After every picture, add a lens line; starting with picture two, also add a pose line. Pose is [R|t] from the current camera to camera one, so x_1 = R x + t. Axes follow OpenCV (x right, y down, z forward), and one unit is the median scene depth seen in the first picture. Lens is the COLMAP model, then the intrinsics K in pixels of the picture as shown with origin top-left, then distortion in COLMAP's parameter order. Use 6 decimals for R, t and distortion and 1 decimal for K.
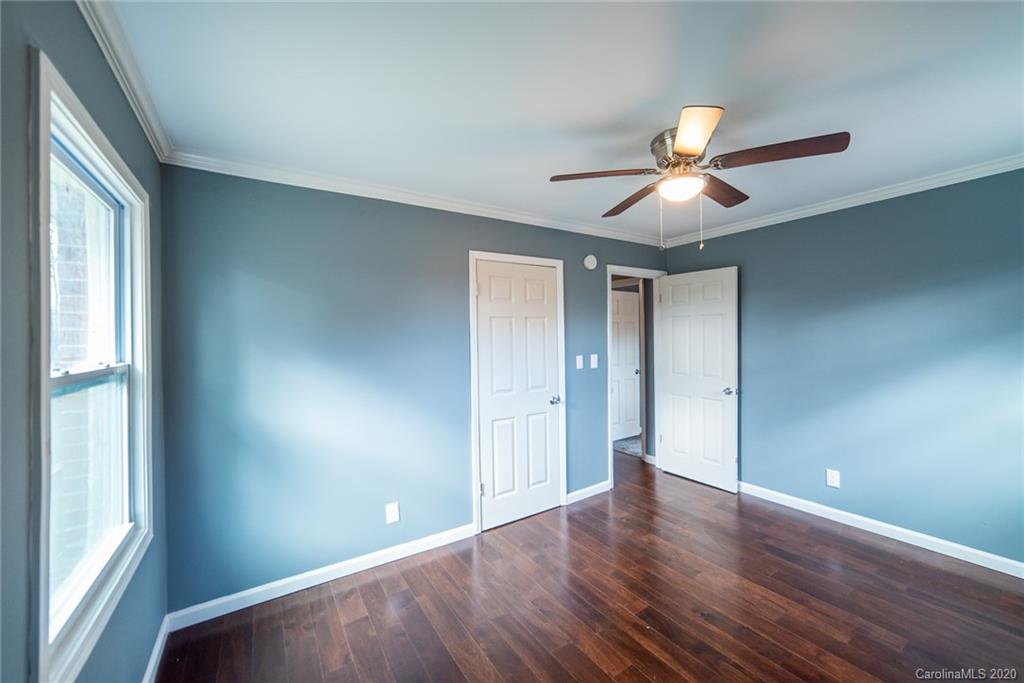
lens RADIAL K [[401.9, 0, 508.9], [0, 401.9, 345.7], [0, 0, 1]] dist [-0.000856, 0.000189]
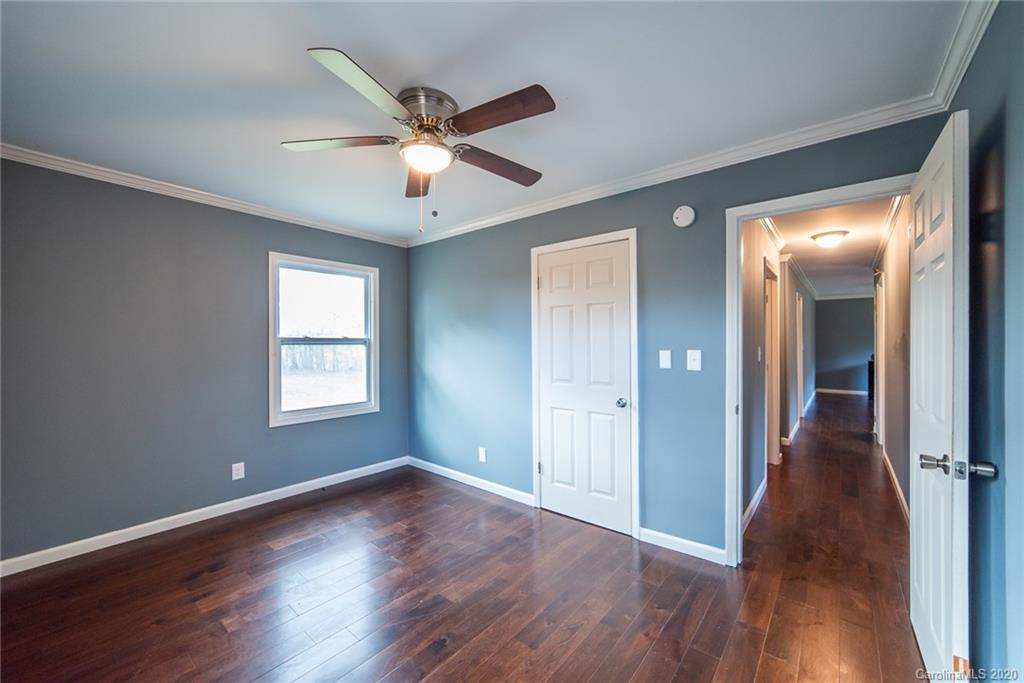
lens RADIAL K [[401.9, 0, 508.9], [0, 401.9, 345.7], [0, 0, 1]] dist [-0.000856, 0.000189]
pose [[0.288775, 0.029709, -0.956936, 0.886824], [-0.019518, 0.999493, 0.025140, 0.004073], [0.957198, 0.011418, 0.289208, 0.579036]]
